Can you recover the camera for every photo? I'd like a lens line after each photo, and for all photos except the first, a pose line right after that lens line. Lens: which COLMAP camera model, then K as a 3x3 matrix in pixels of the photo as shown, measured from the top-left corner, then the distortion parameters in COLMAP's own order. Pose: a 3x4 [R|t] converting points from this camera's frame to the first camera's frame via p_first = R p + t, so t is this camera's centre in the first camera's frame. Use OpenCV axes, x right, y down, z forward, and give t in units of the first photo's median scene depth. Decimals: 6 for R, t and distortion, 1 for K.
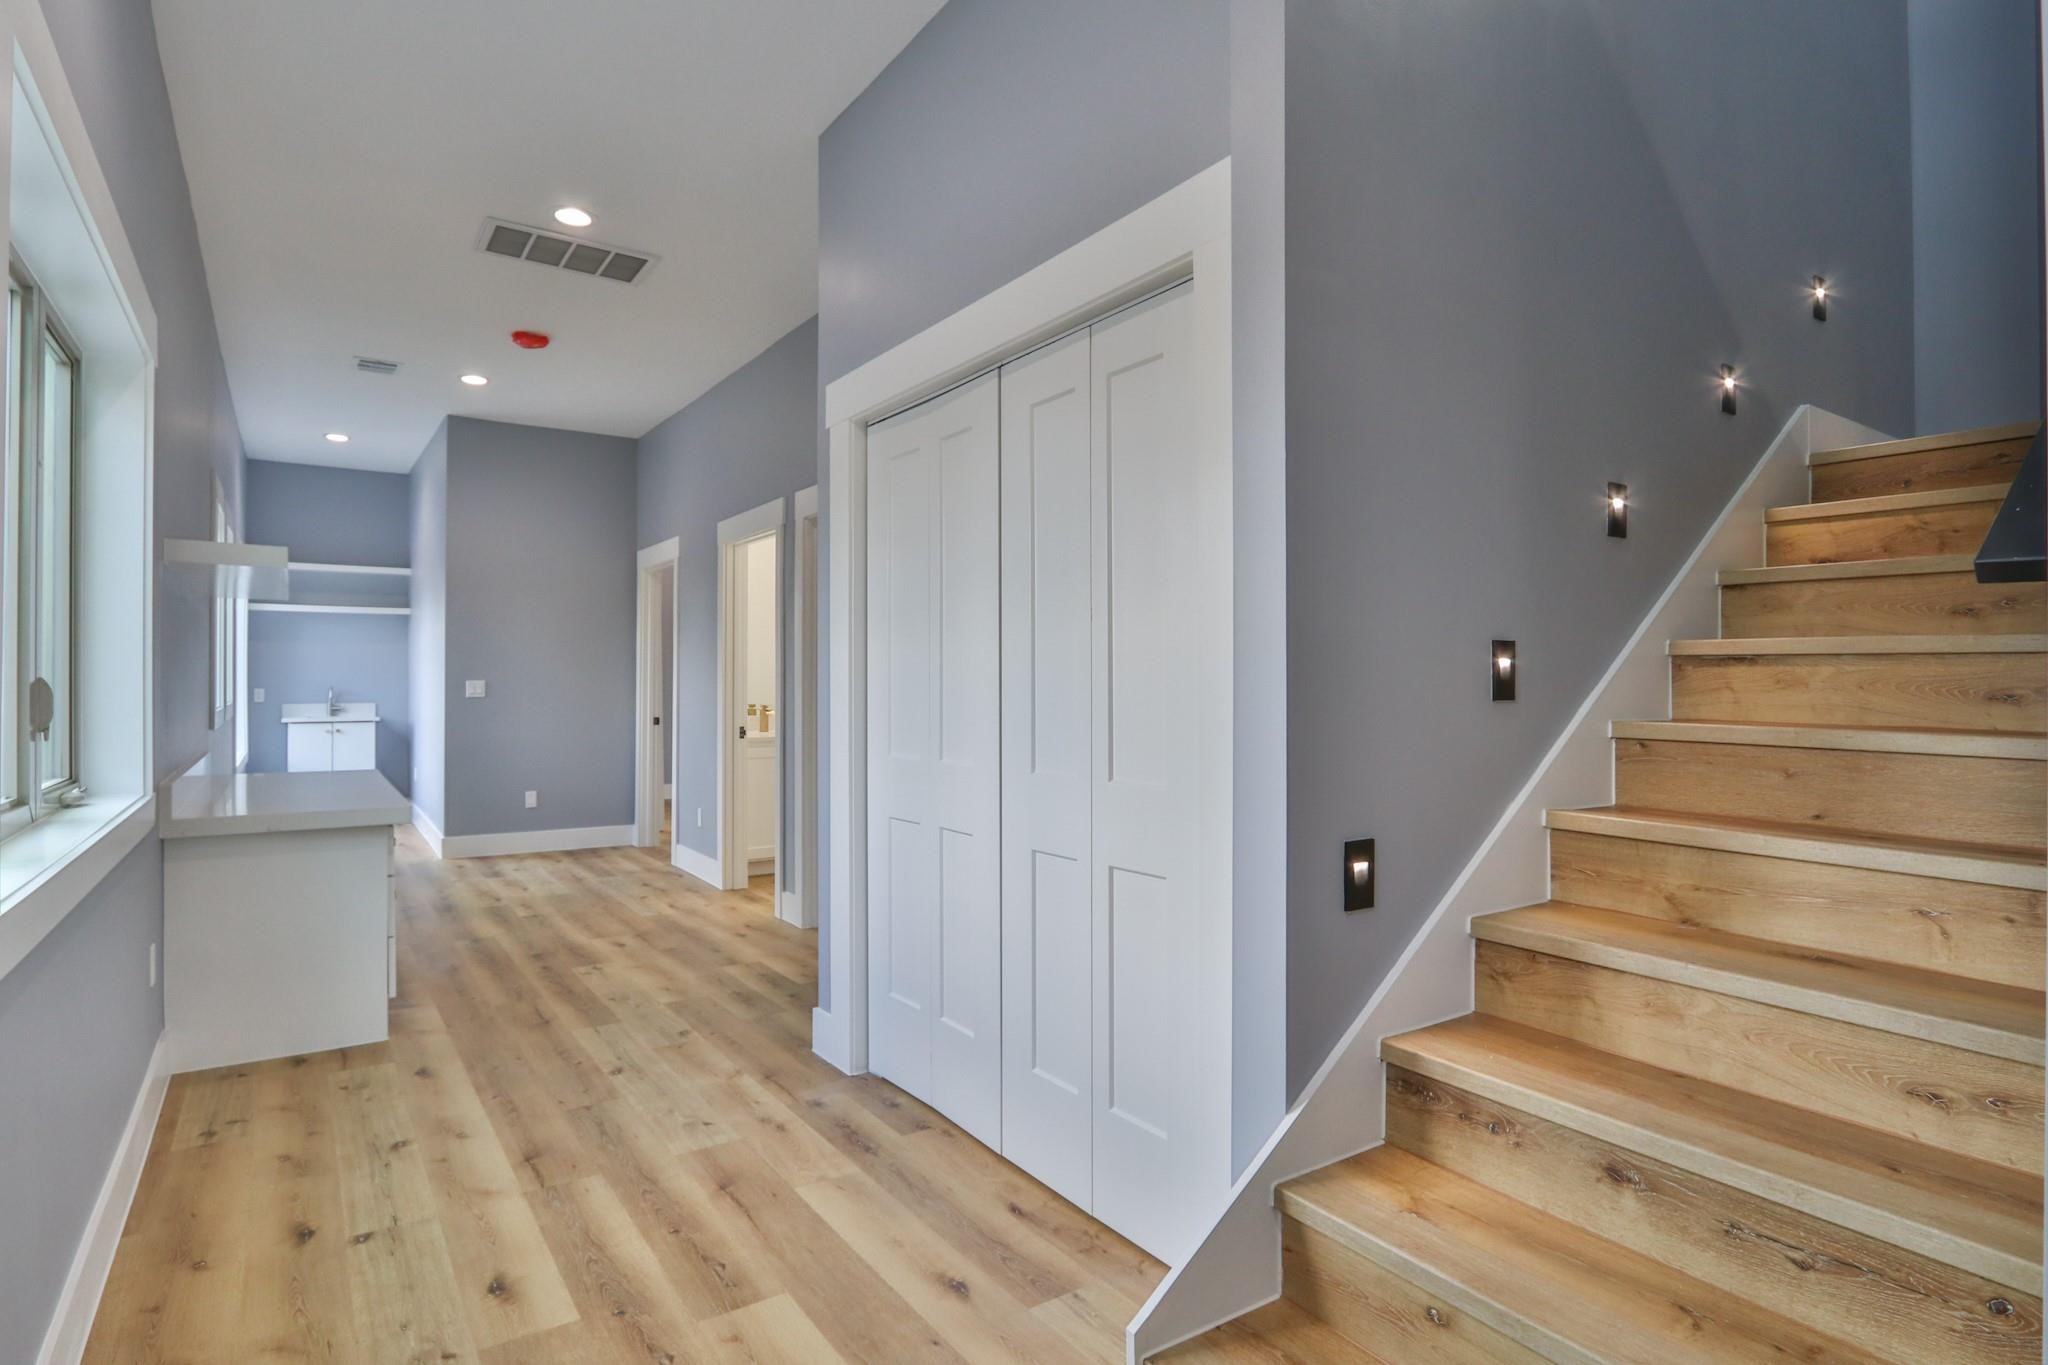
lens RADIAL K [[1063.1, 0, 1029.6], [0, 1063.1, 675.0], [0, 0, 1]] dist [-0.006108, -0.000267]
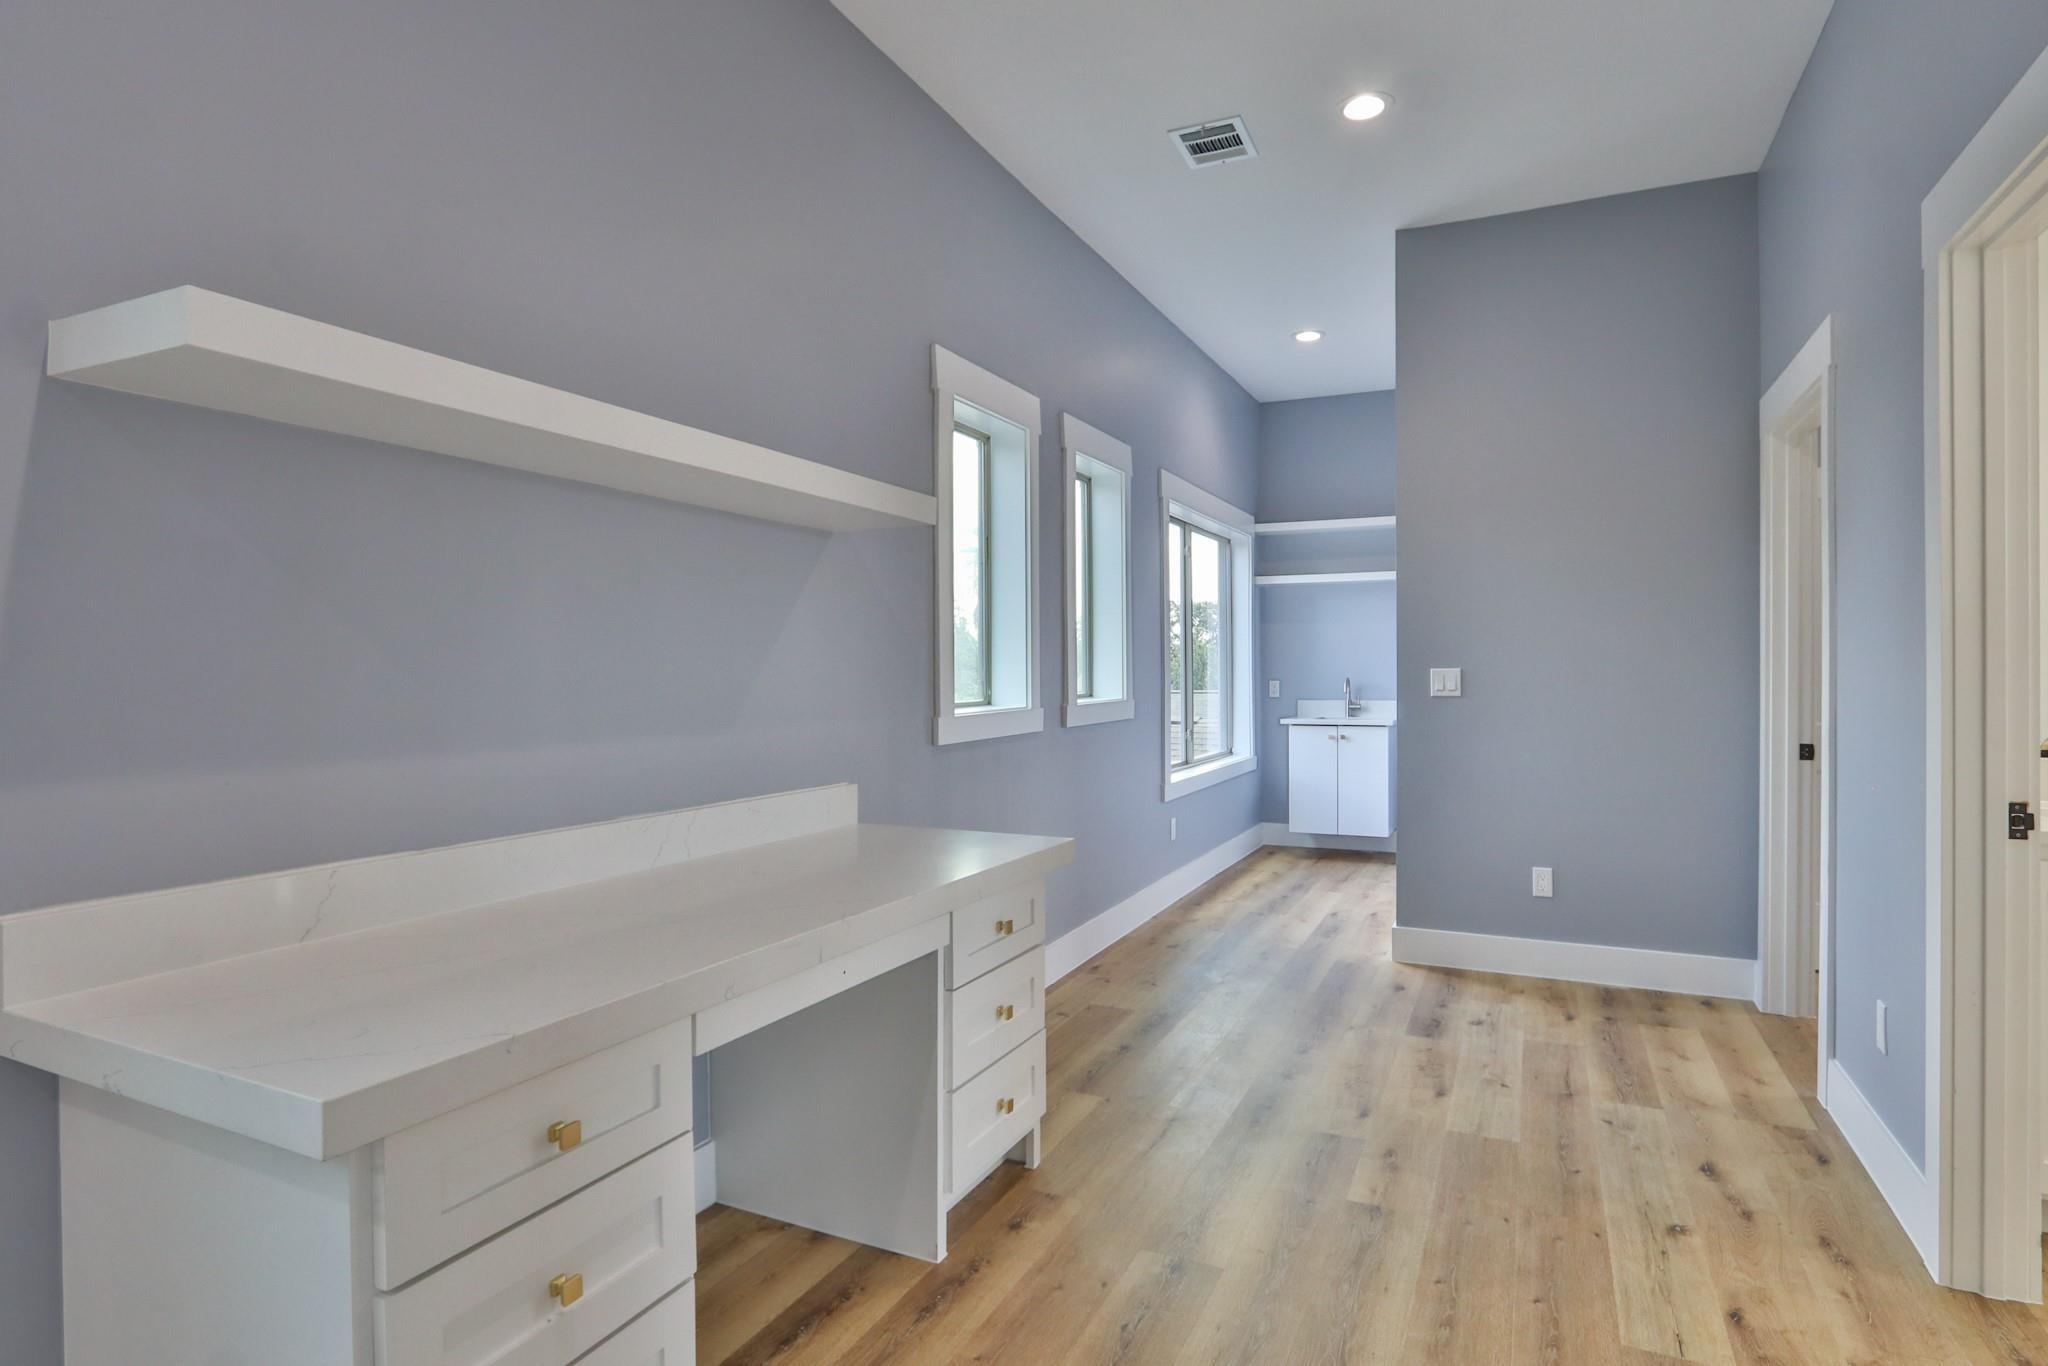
lens RADIAL K [[1063.1, 0, 1029.6], [0, 1063.1, 675.5], [0, 0, 1]] dist [-0.006108, -0.000267]
pose [[0.494779, -0.001948, -0.869017, -0.114739], [0.007690, 0.999968, 0.002137, 0.005865], [0.868985, -0.007740, 0.494778, 0.475014]]
